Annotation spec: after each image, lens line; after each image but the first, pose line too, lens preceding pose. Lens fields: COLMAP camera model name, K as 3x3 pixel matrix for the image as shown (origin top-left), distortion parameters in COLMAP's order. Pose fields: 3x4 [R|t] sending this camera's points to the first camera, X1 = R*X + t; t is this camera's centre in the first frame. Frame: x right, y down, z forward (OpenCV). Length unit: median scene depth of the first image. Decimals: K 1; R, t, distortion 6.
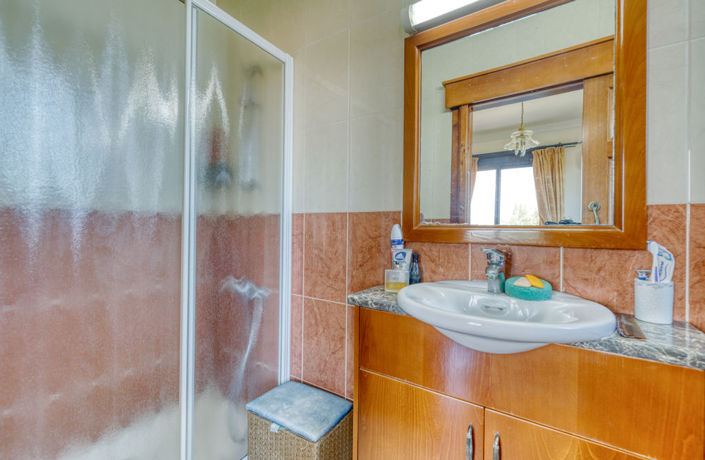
lens RADIAL K [[312.2, 0, 351.6], [0, 312.2, 227.4], [0, 0, 1]] dist [-0.001047, -0.000233]
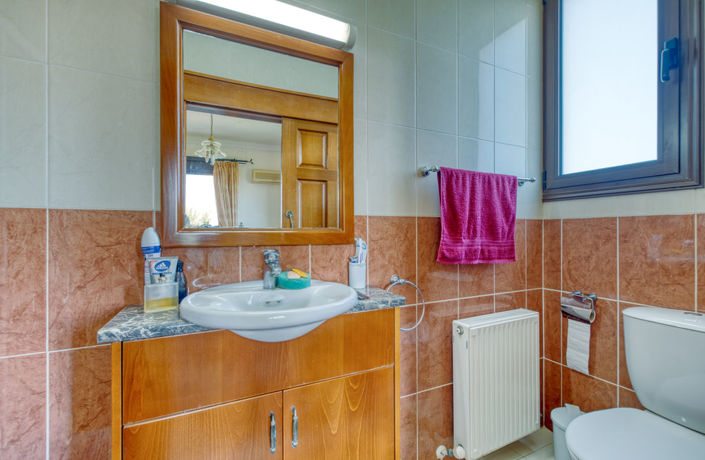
lens RADIAL K [[299.3, 0, 348.2], [0, 299.3, 232.3], [0, 0, 1]] dist [0.000130, 0.000130]
pose [[0.504195, -0.011868, 0.863509, -0.274386], [0.008820, 0.999924, 0.008593, 0.000636], [-0.863545, 0.003284, 0.504261, 0.183148]]
